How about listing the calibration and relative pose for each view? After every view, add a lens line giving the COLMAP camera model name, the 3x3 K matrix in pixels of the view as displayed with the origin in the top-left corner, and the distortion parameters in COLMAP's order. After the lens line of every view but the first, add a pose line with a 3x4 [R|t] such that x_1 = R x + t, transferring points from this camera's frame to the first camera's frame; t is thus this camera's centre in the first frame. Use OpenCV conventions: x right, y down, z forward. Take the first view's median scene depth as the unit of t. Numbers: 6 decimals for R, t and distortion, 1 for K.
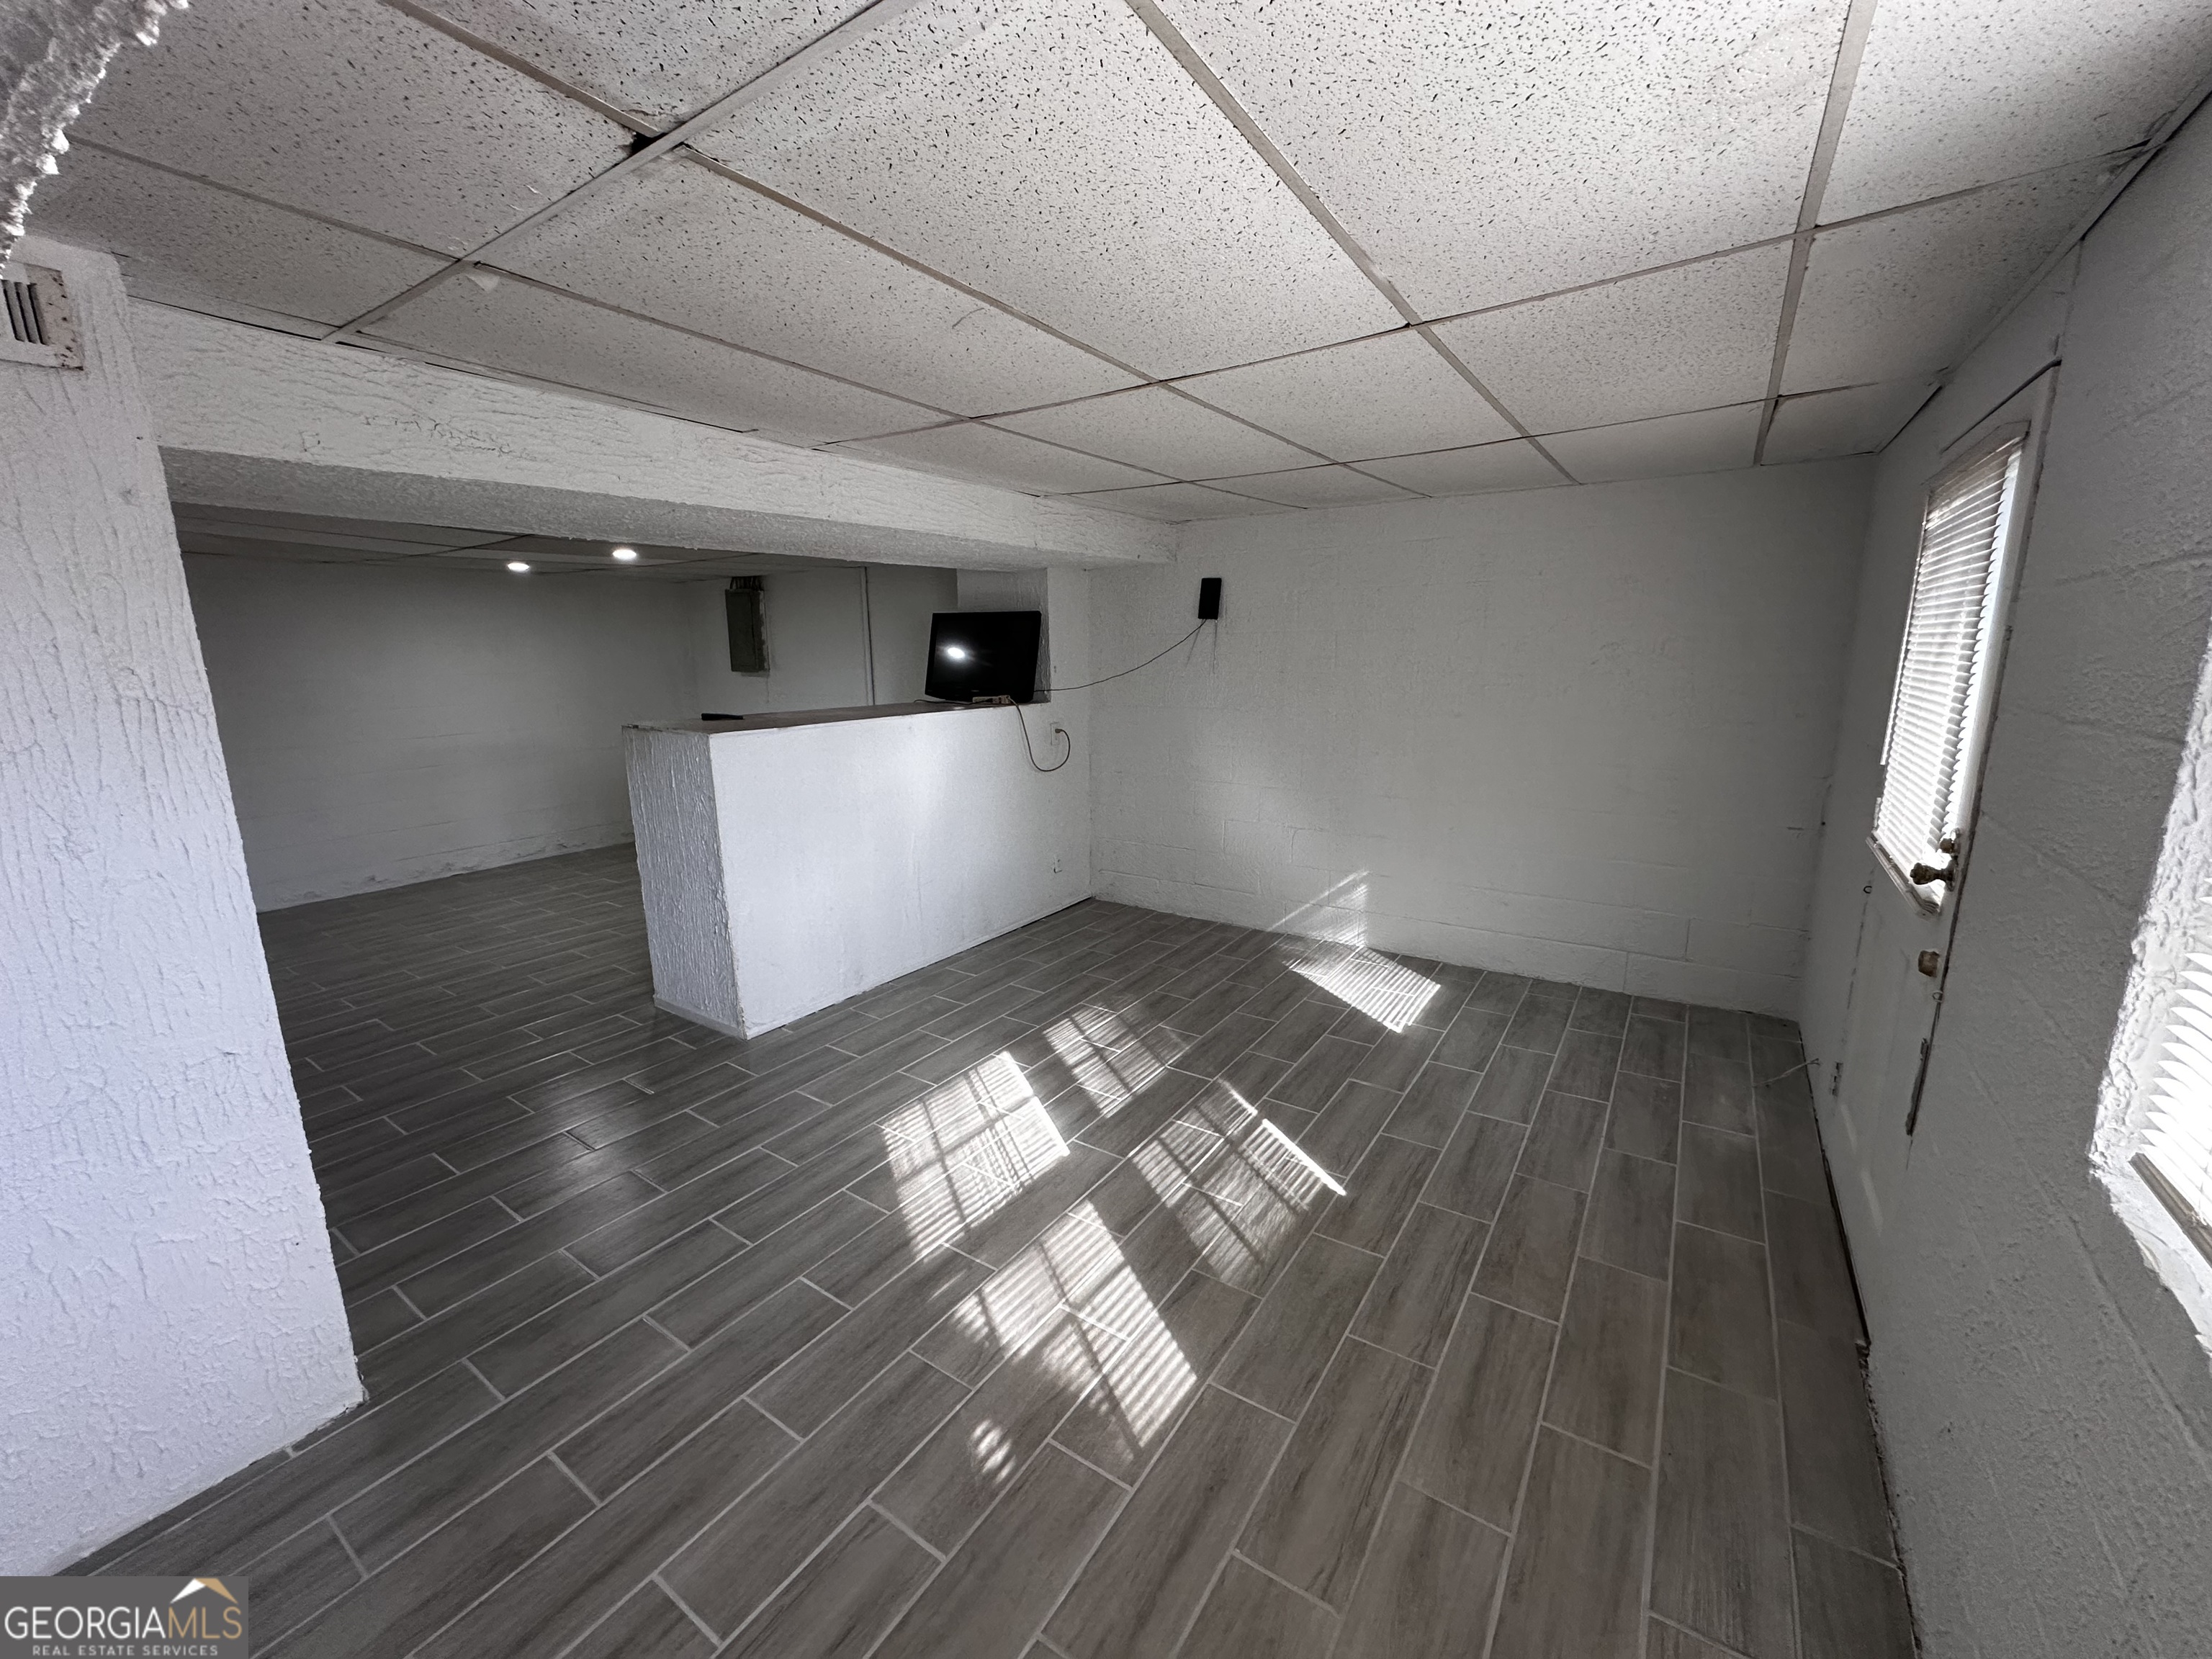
lens RADIAL K [[889.3, 0, 1113.2], [0, 889.3, 832.1], [0, 0, 1]] dist [-0.003477, 0.000562]
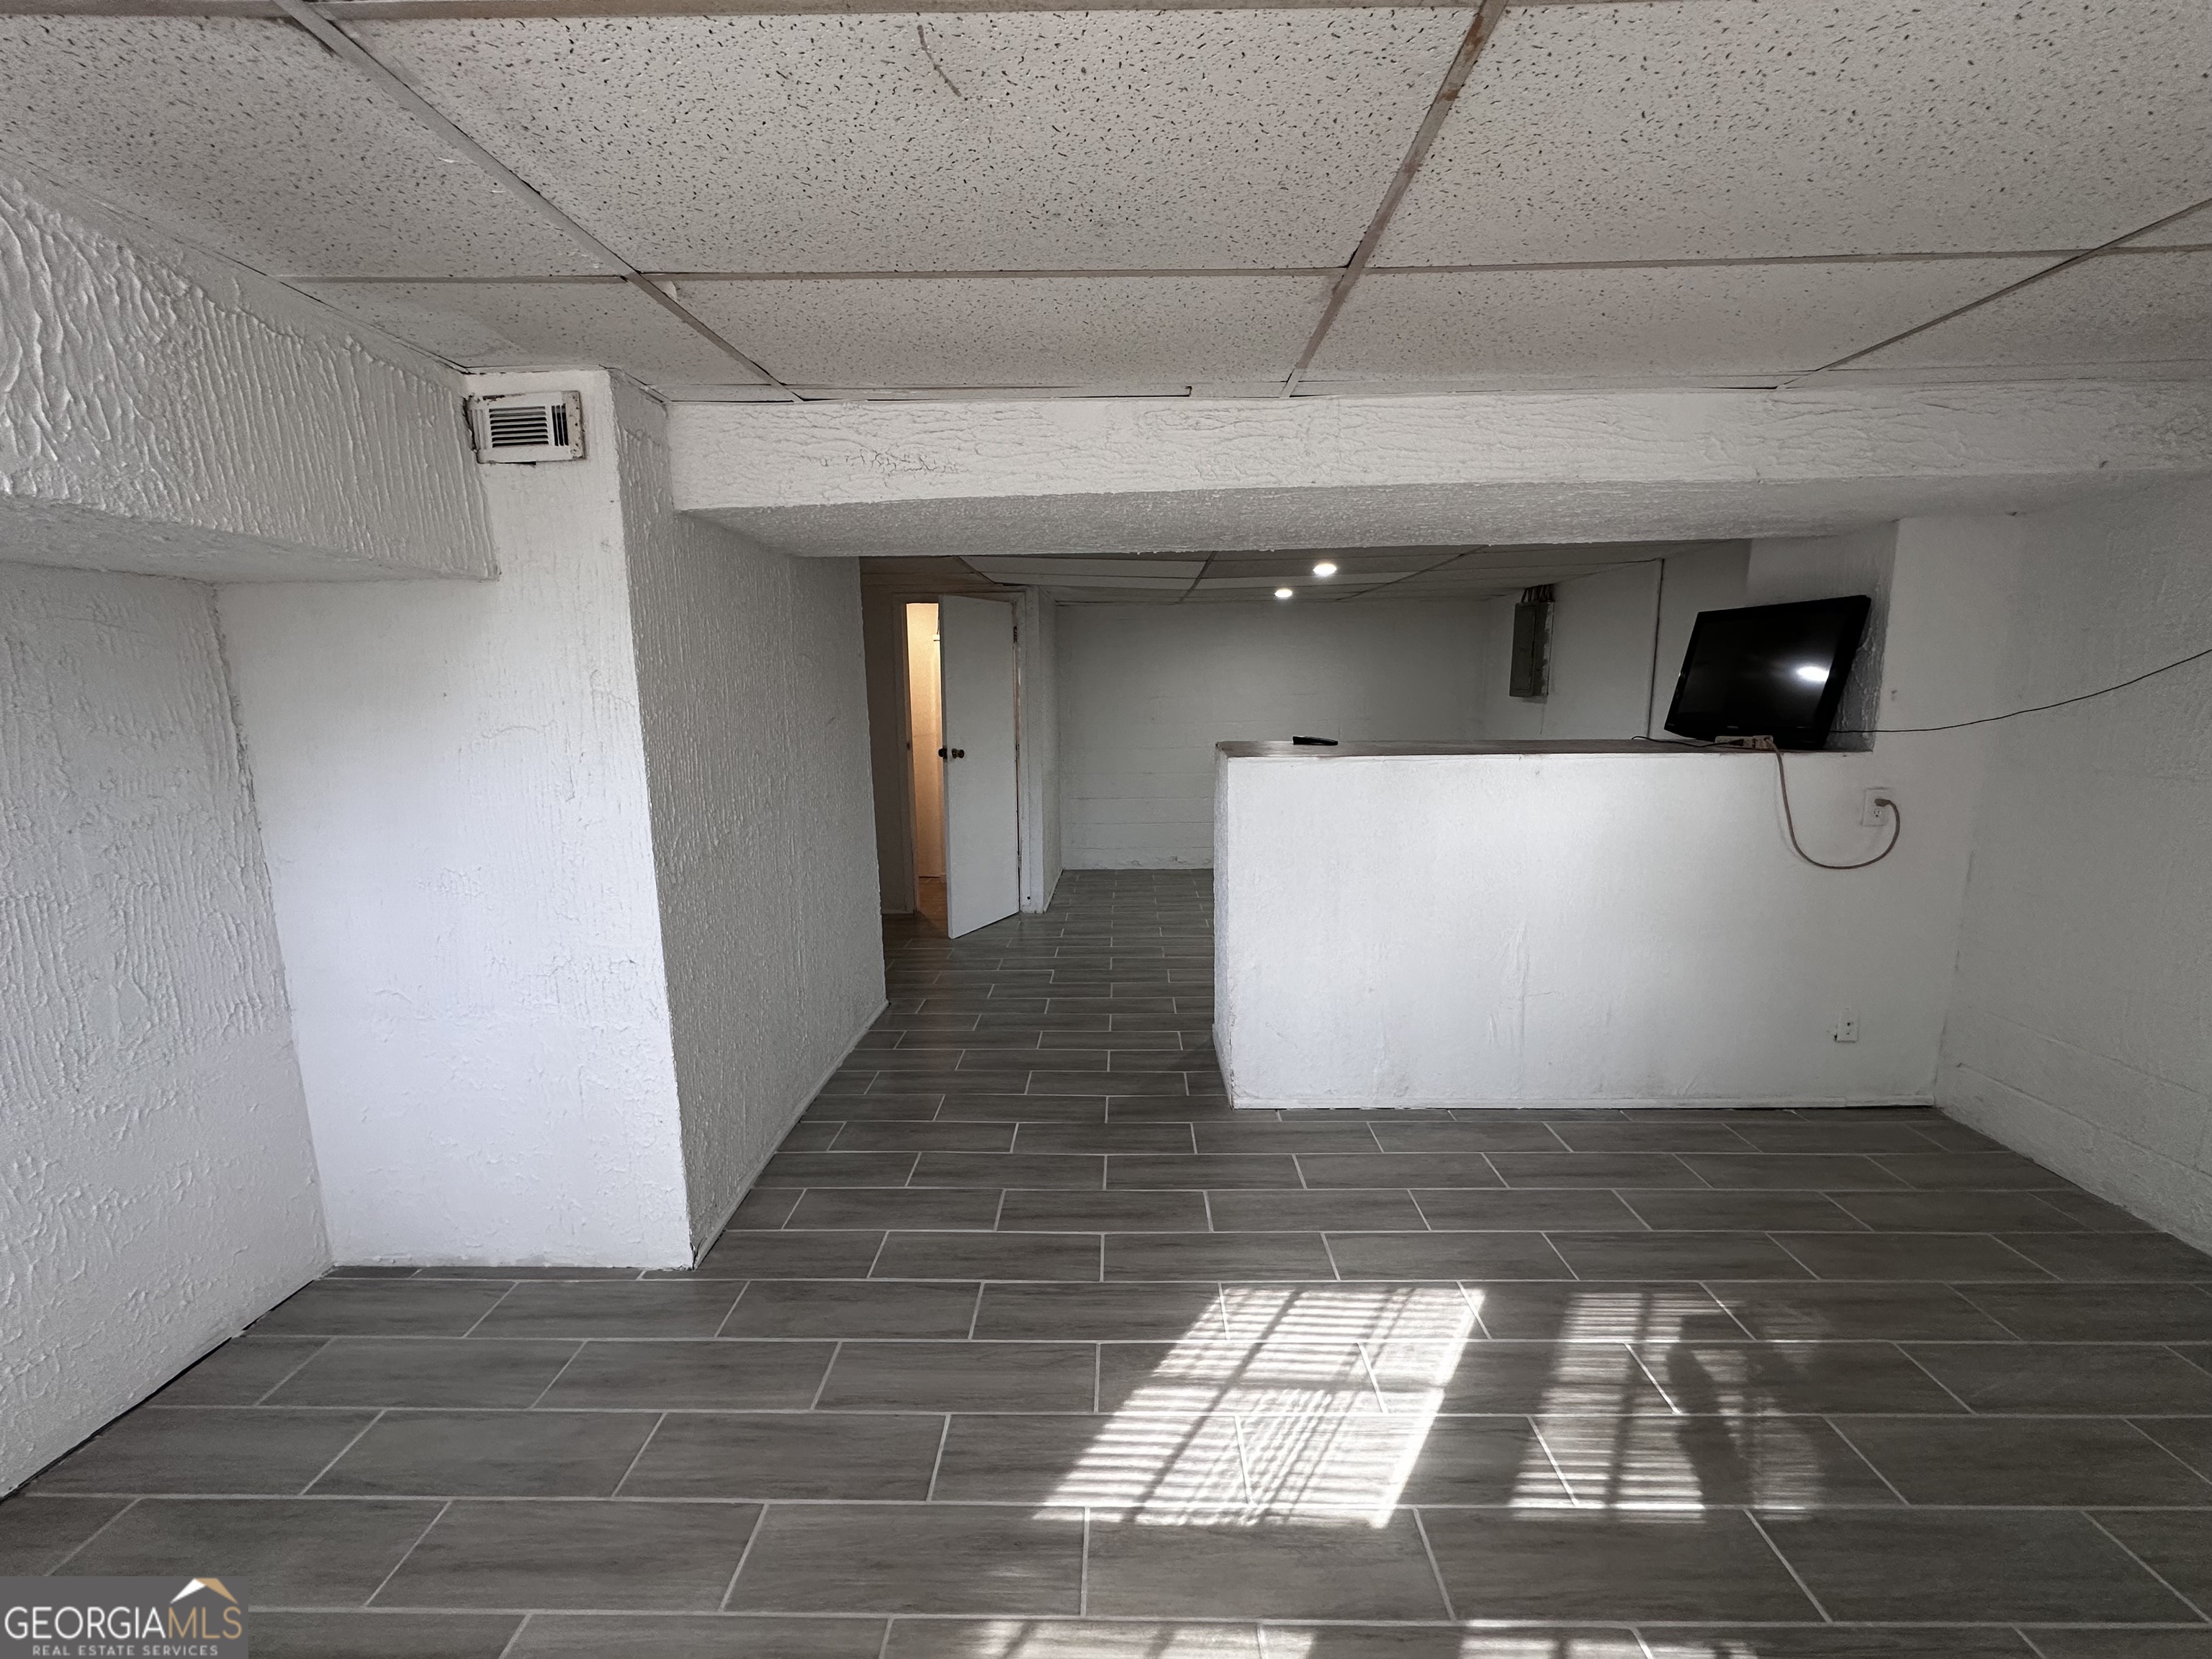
lens RADIAL K [[889.3, 0, 1102.7], [0, 889.3, 829.3], [0, 0, 1]] dist [-0.003477, 0.000562]
pose [[0.533522, 0.137877, -0.834472, 0.223450], [-0.167732, 0.984275, 0.055388, -0.066460], [0.828987, 0.110418, 0.548259, 0.409633]]
